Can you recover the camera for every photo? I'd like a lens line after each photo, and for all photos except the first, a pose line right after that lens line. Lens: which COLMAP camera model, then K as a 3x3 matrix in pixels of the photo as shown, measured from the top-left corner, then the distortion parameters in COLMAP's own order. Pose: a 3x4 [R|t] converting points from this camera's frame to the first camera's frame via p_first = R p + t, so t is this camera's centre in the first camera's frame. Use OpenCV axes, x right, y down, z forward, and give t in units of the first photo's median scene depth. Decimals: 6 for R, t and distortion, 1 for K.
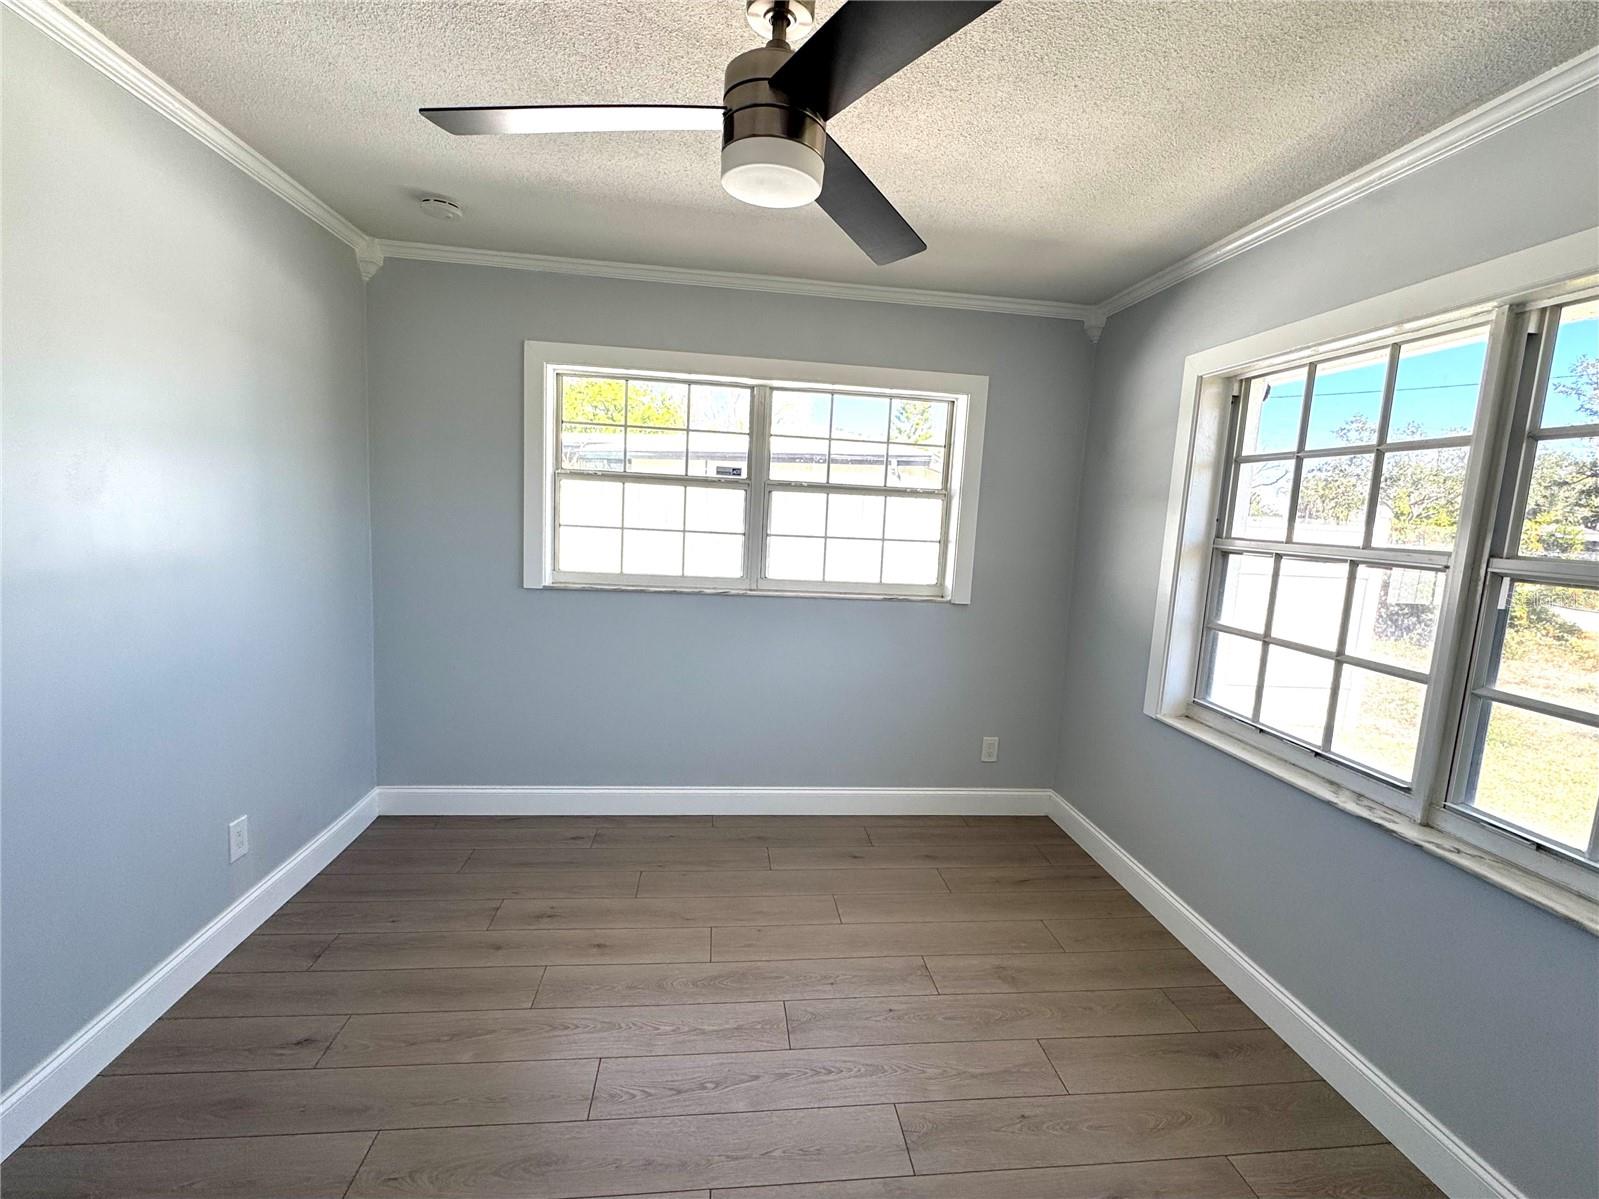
lens RADIAL K [[708.9, 0, 804.1], [0, 708.9, 592.8], [0, 0, 1]] dist [-0.000094, -0.000347]
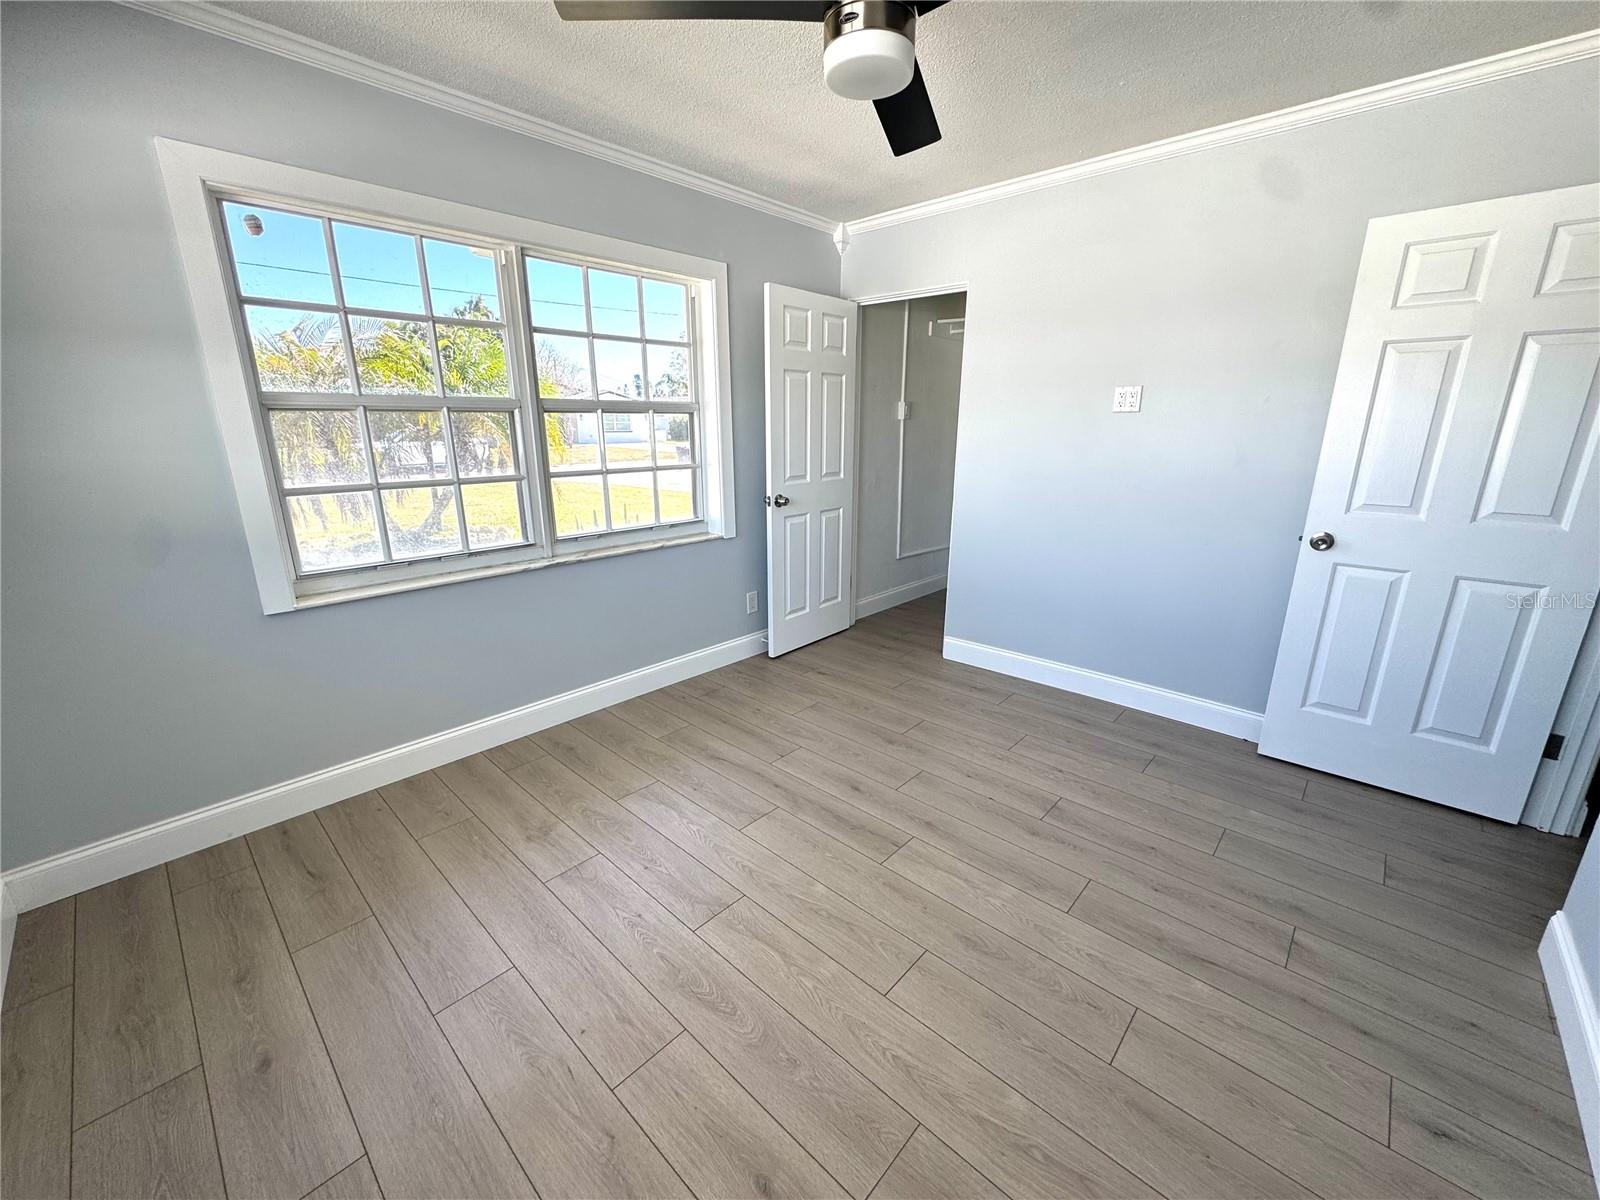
lens RADIAL K [[640.7, 0, 798.2], [0, 640.7, 597.6], [0, 0, 1]] dist [-0.003376, 0.001037]
pose [[-0.646326, -0.256900, 0.718516, -0.404327], [0.056556, 0.922905, 0.380851, -0.088701], [-0.760963, 0.286790, -0.581968, 0.845016]]
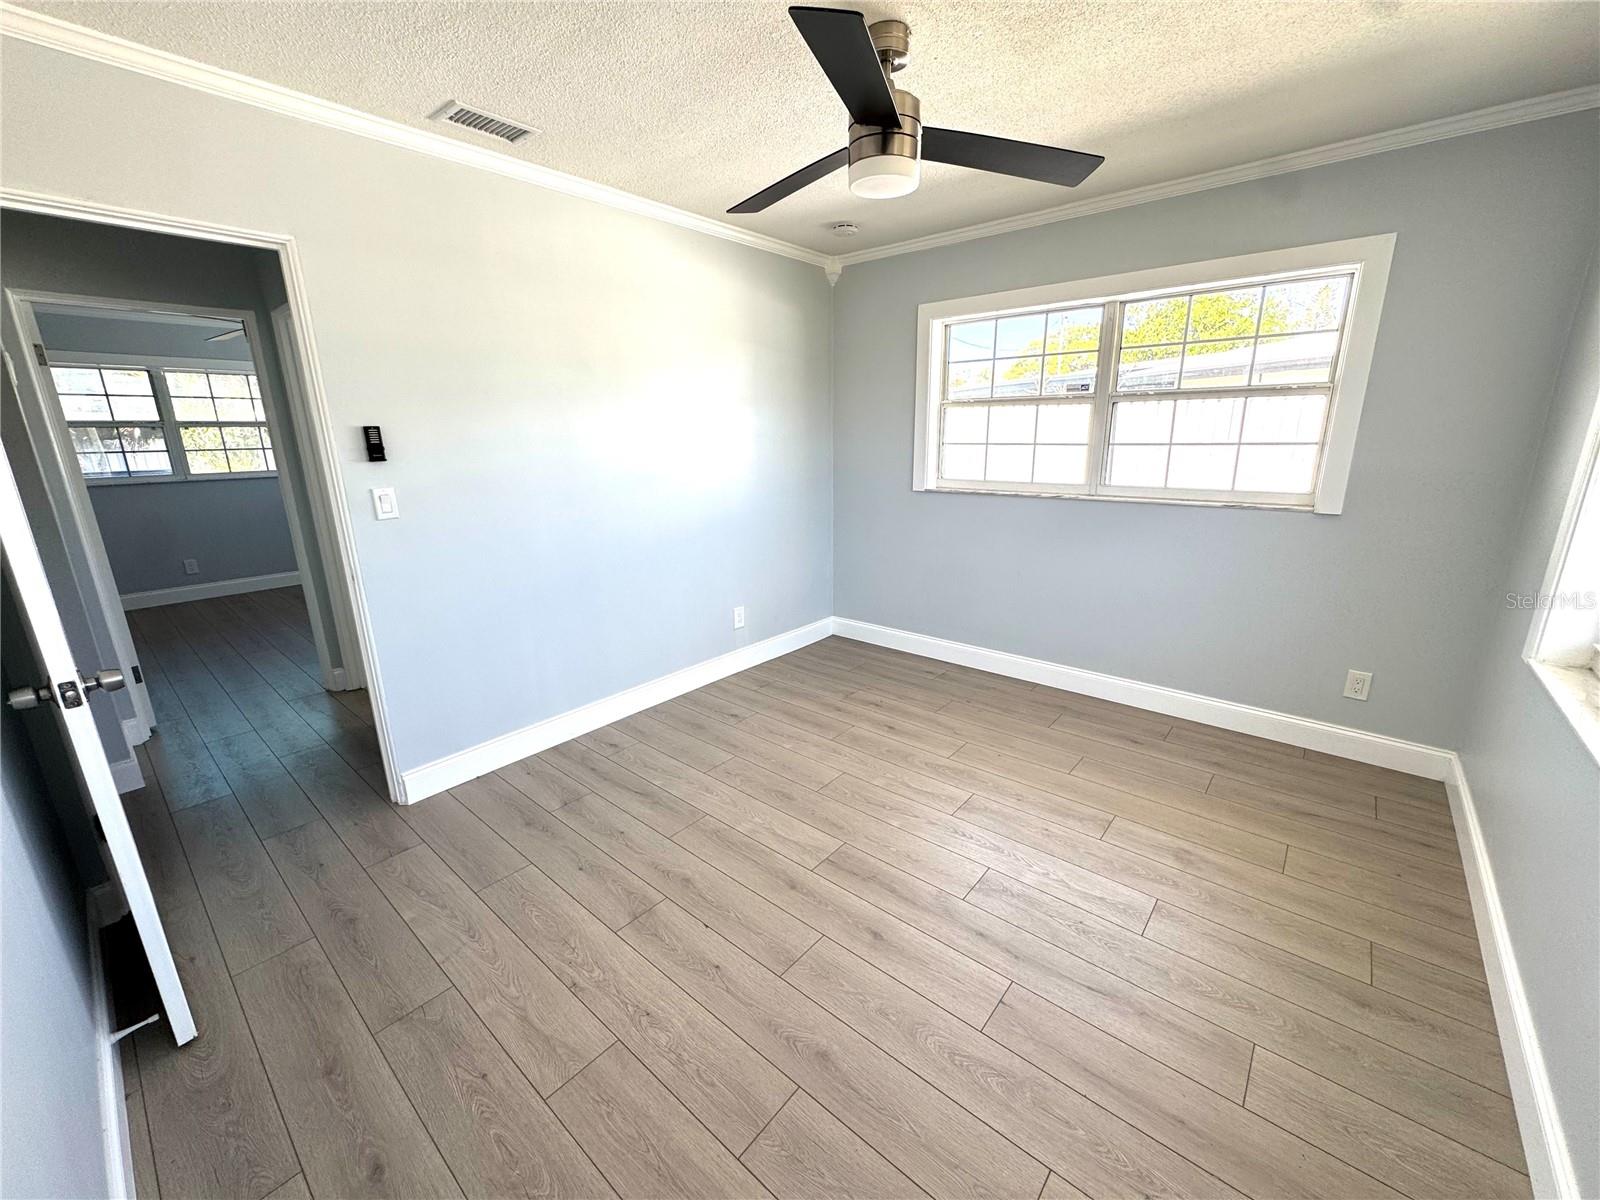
lens RADIAL K [[640.7, 0, 804.0], [0, 640.7, 591.7], [0, 0, 1]] dist [-0.003376, 0.001037]
pose [[0.680987, 0.119881, -0.722416, 0.391714], [-0.037043, 0.990886, 0.129513, 0.034920], [0.731358, -0.061436, 0.679221, -0.023535]]
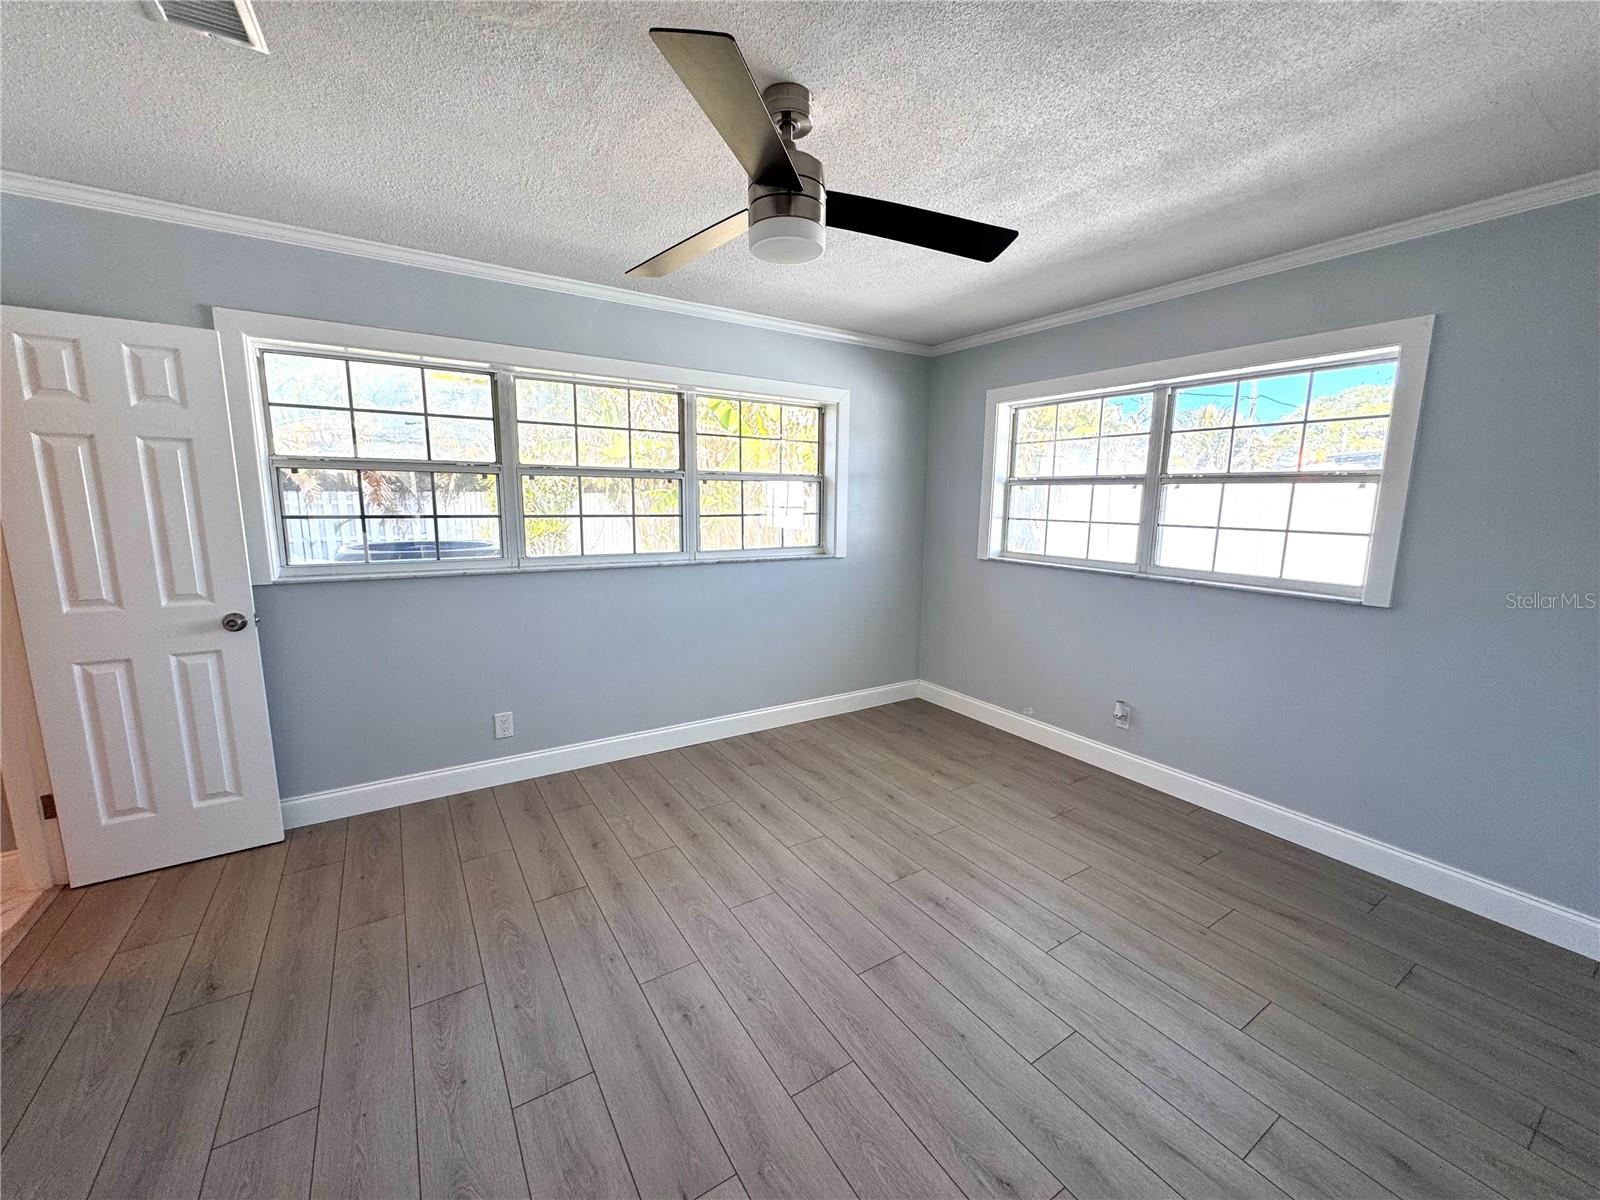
lens RADIAL K [[640.7, 0, 800.5], [0, 640.7, 603.6], [0, 0, 1]] dist [-0.003376, 0.001037]
pose [[0.445107, 0.104185, -0.889396, 0.629040], [-0.097627, 0.992934, 0.067456, 0.026102], [0.890140, 0.056804, 0.452133, 0.086372]]
